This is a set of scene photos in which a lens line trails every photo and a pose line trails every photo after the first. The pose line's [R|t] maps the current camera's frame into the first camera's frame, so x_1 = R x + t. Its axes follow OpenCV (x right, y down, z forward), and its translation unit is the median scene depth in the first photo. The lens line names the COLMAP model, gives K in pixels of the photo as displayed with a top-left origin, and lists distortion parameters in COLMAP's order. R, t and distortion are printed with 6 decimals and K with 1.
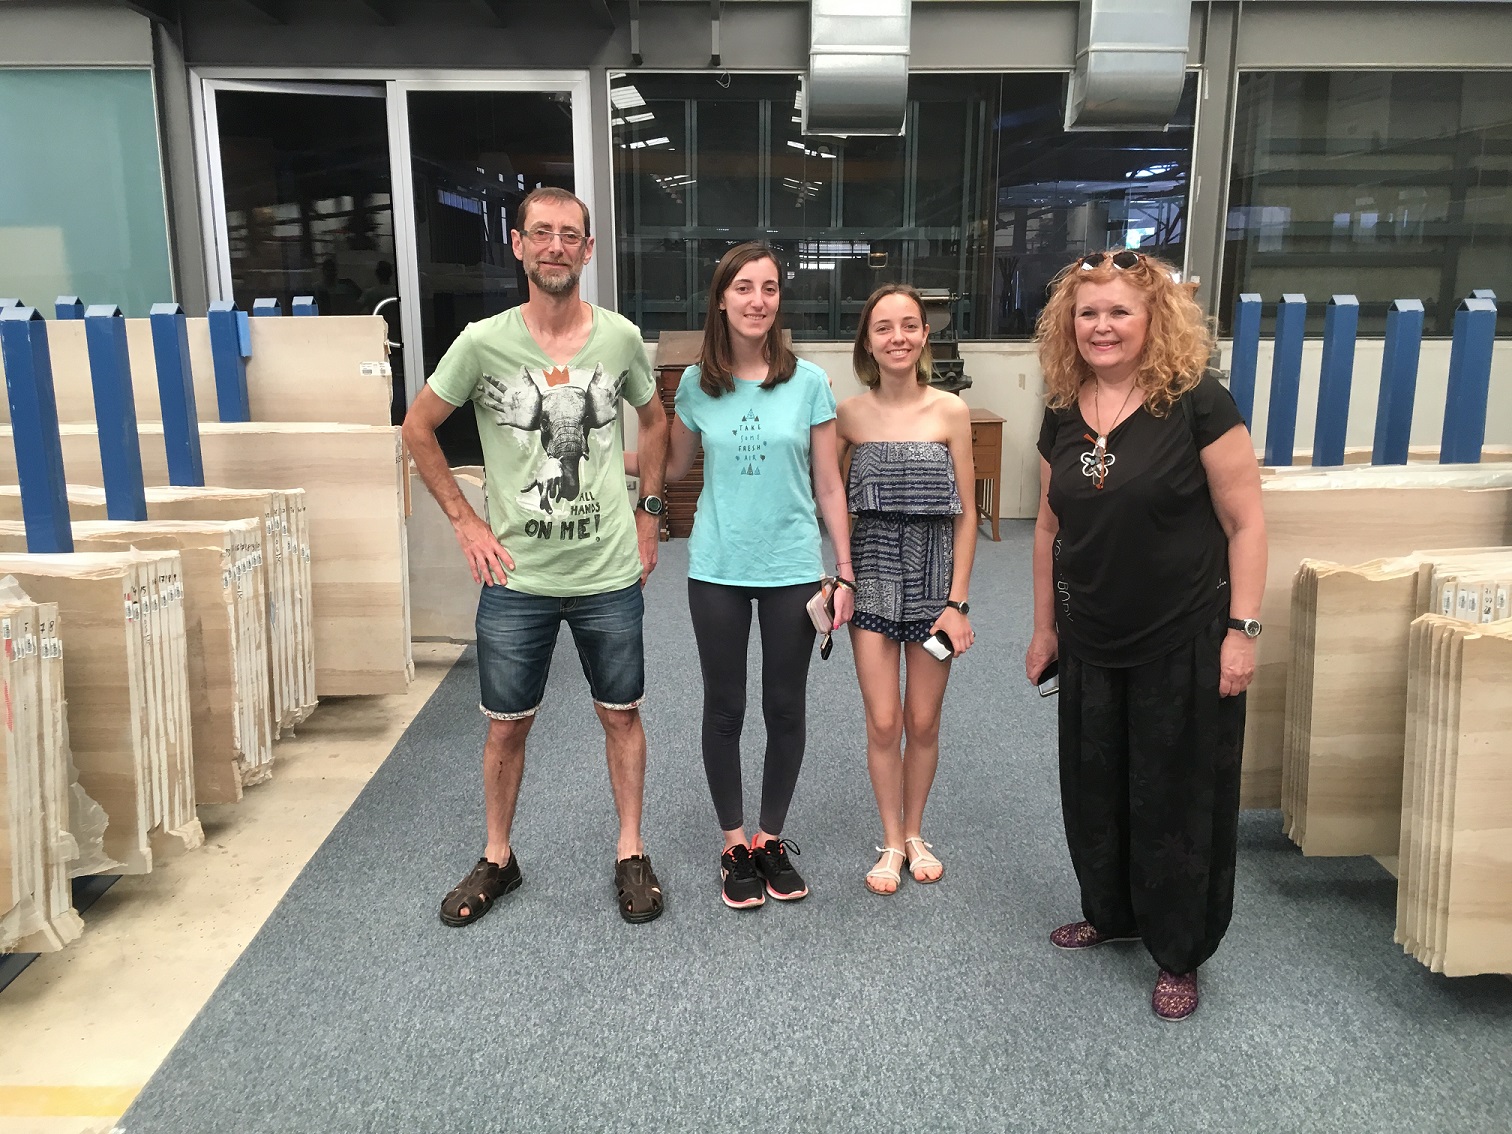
lens RADIAL K [[1266.8, 0, 764.7], [0, 1266.8, 573.1], [0, 0, 1]] dist [0.131768, -0.170067]
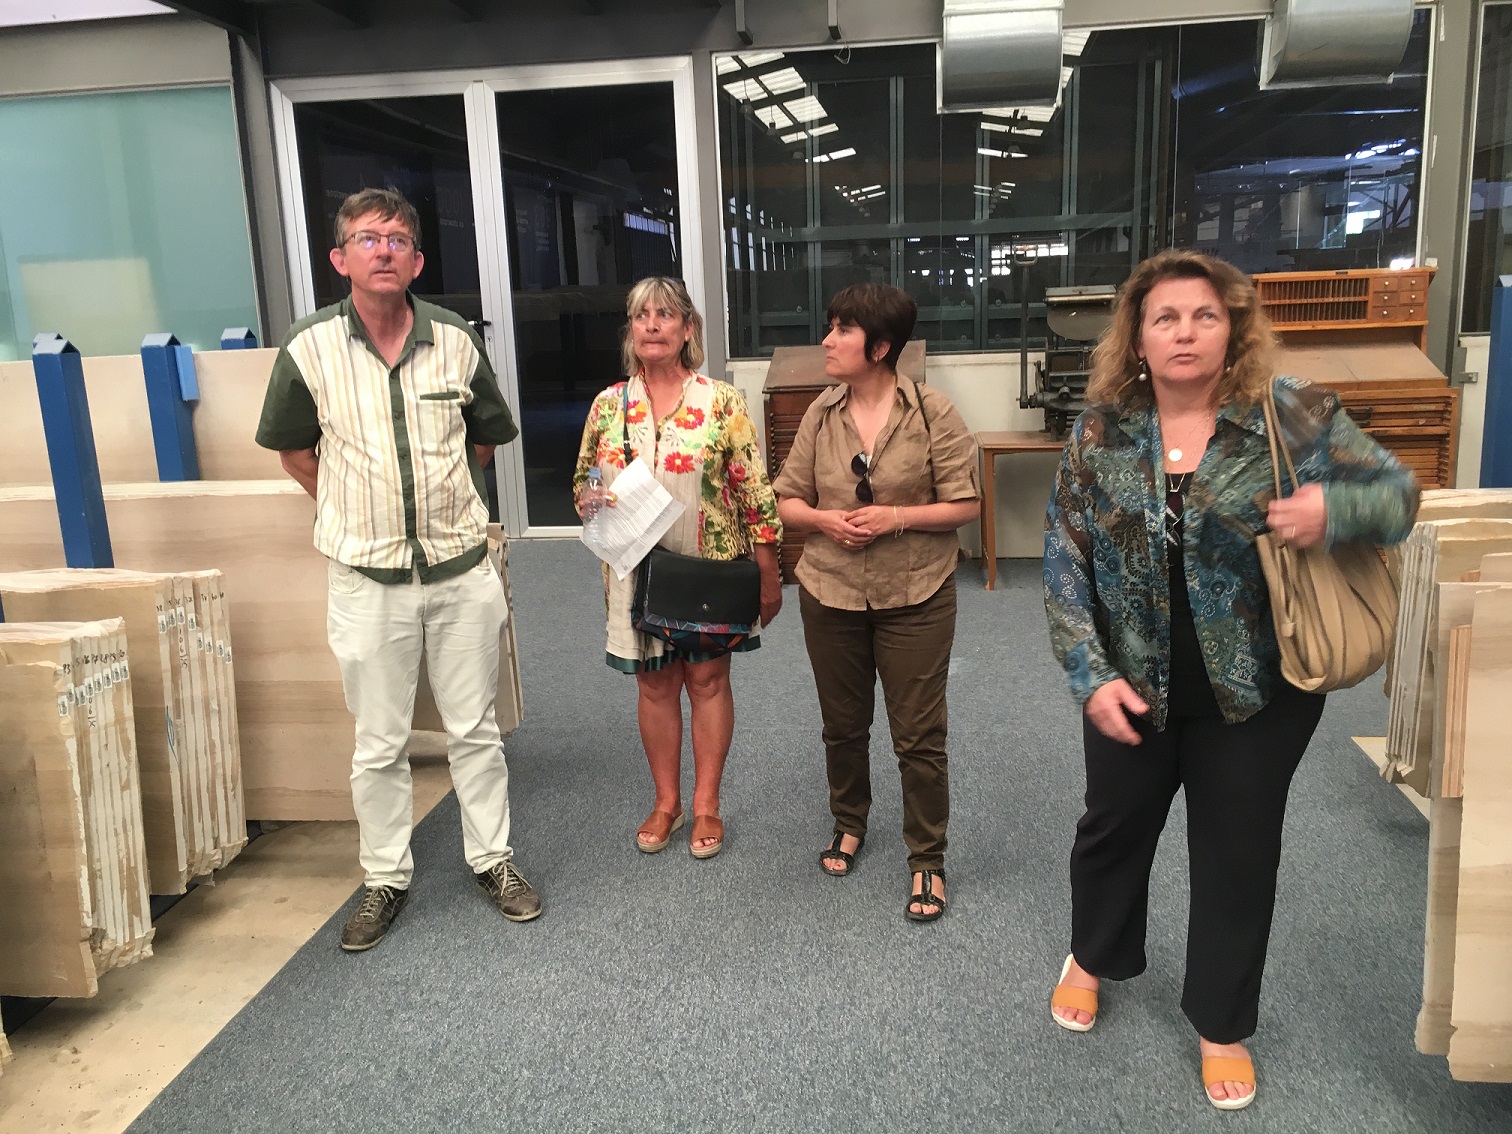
lens RADIAL K [[1266.8, 0, 764.7], [0, 1266.8, 573.1], [0, 0, 1]] dist [0.131768, -0.170067]
pose [[0.988596, -0.004401, -0.150527, 0.045732], [0.003116, 0.999957, -0.008772, -0.029307], [0.150560, 0.008203, 0.988567, 0.144250]]
